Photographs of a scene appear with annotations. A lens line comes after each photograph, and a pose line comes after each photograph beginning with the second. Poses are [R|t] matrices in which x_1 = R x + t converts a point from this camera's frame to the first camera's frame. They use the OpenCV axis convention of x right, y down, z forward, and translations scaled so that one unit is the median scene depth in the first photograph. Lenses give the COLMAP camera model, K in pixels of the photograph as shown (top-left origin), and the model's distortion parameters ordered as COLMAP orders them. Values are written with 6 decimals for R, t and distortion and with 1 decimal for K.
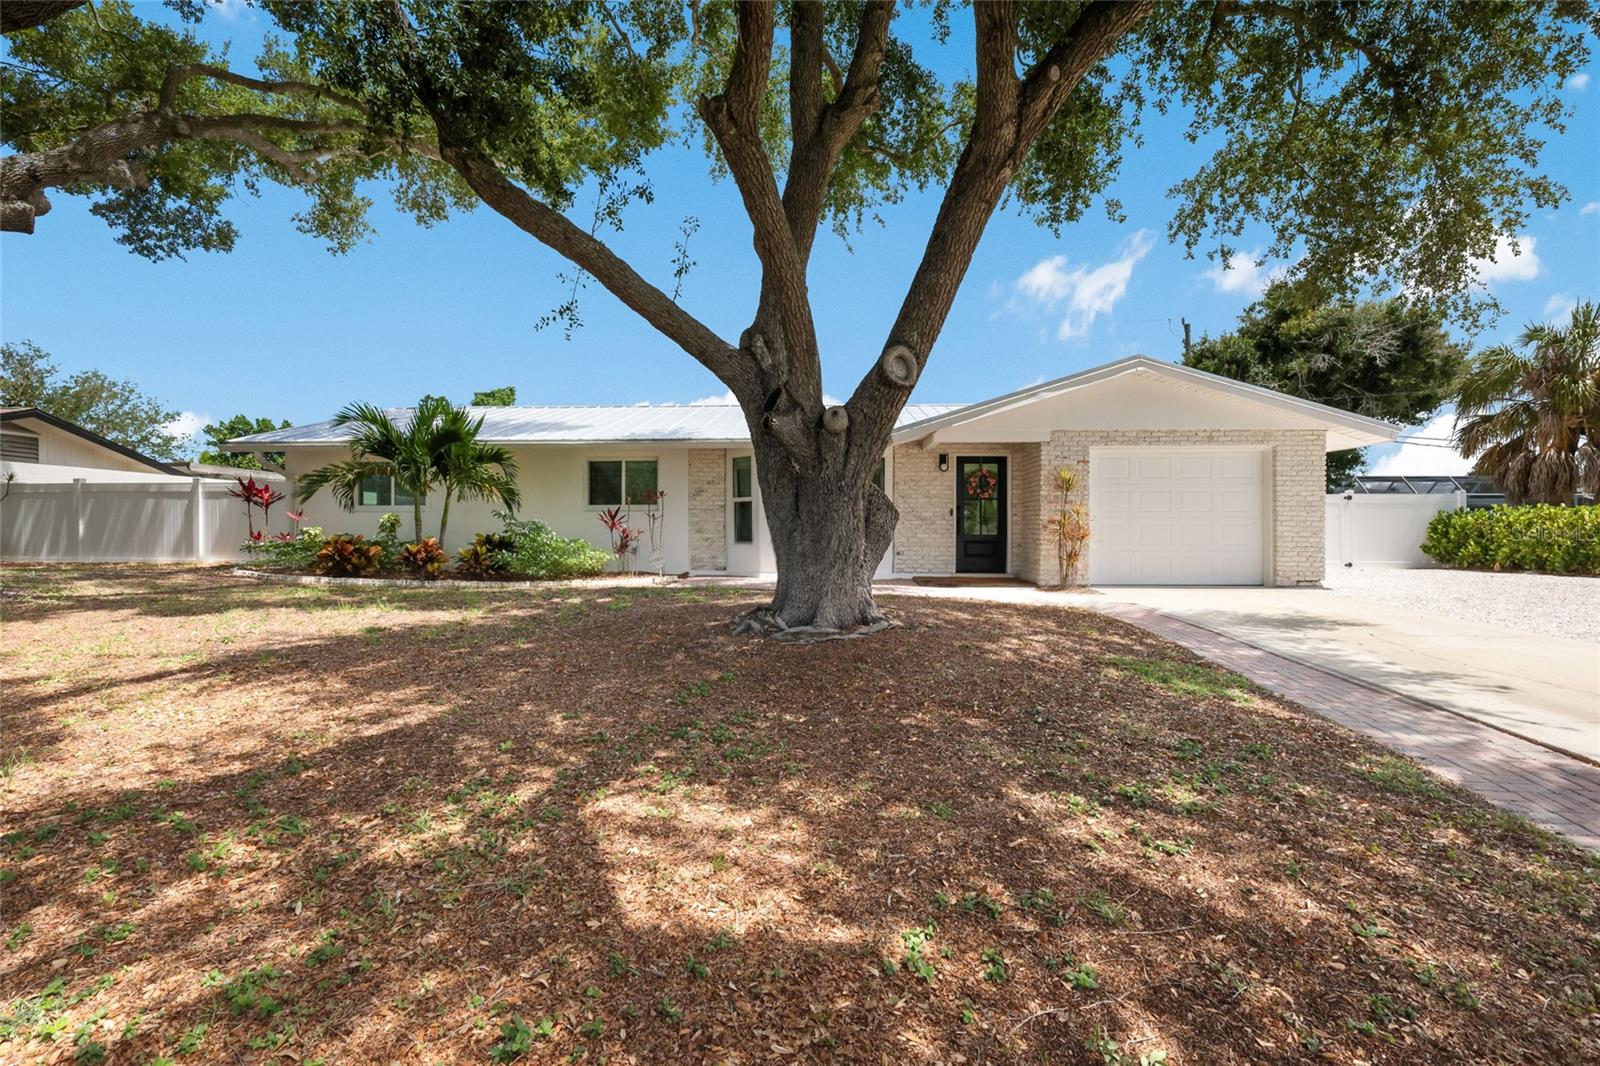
lens RADIAL K [[699.8, 0, 794.8], [0, 699.8, 539.0], [0, 0, 1]] dist [0.012253, -0.000472]
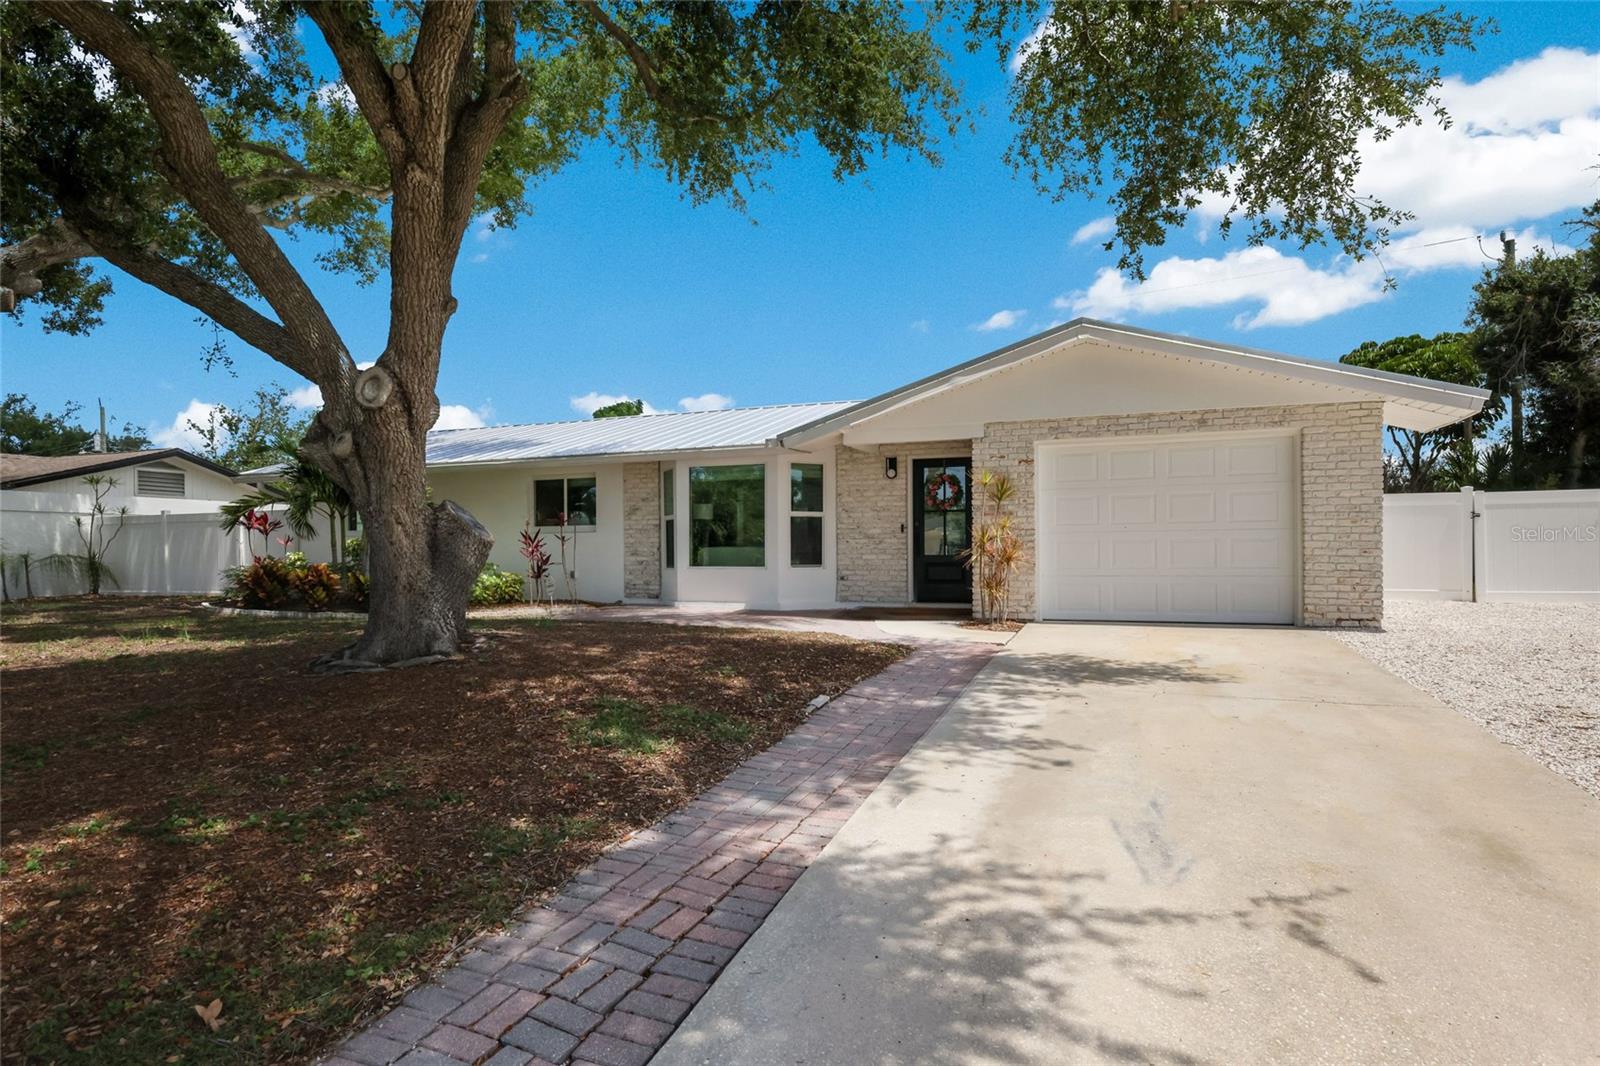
lens RADIAL K [[830.5, 0, 802.6], [0, 830.5, 535.8], [0, 0, 1]] dist [0.007995, 0.001270]
pose [[0.954305, -0.015912, -0.298412, 0.447468], [0.009825, 0.999712, -0.021886, -0.010159], [0.298674, 0.017954, 0.954186, 0.050041]]
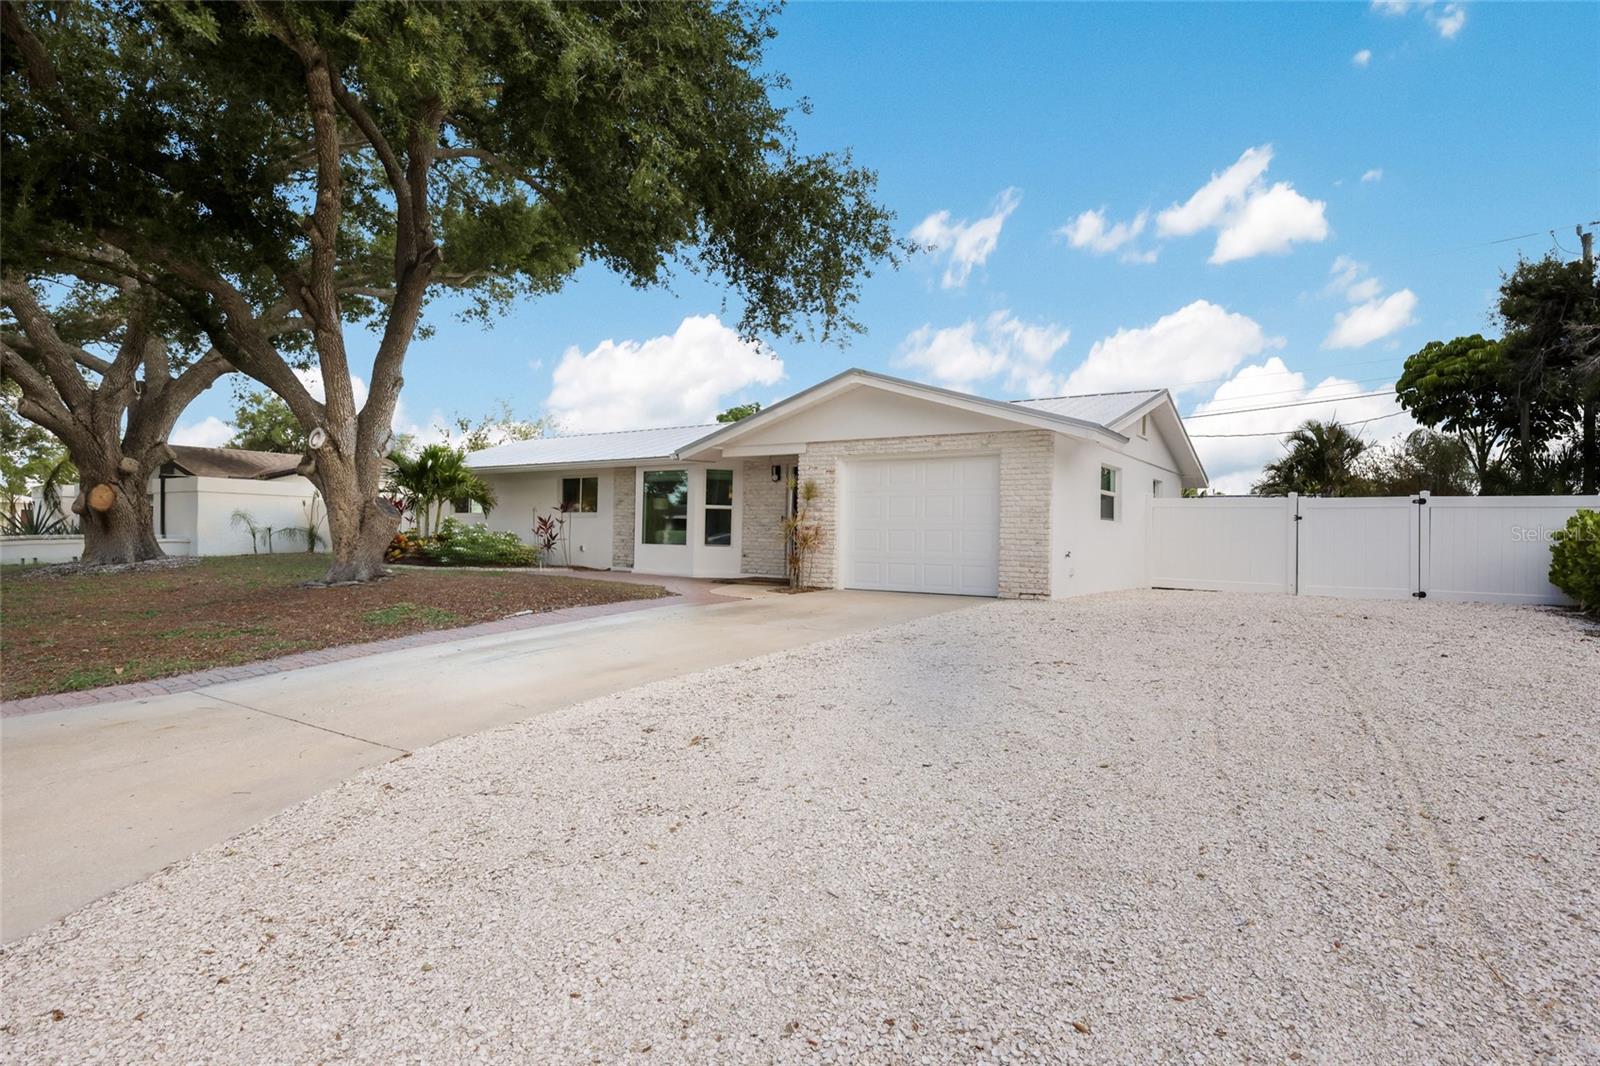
lens RADIAL K [[830.5, 0, 814.6], [0, 830.5, 526.0], [0, 0, 1]] dist [0.007995, 0.001270]
pose [[0.860439, 0.004804, -0.509530, 1.027209], [-0.018805, 0.999574, -0.022332, 0.001190], [0.509206, 0.028798, 0.860163, -0.086557]]
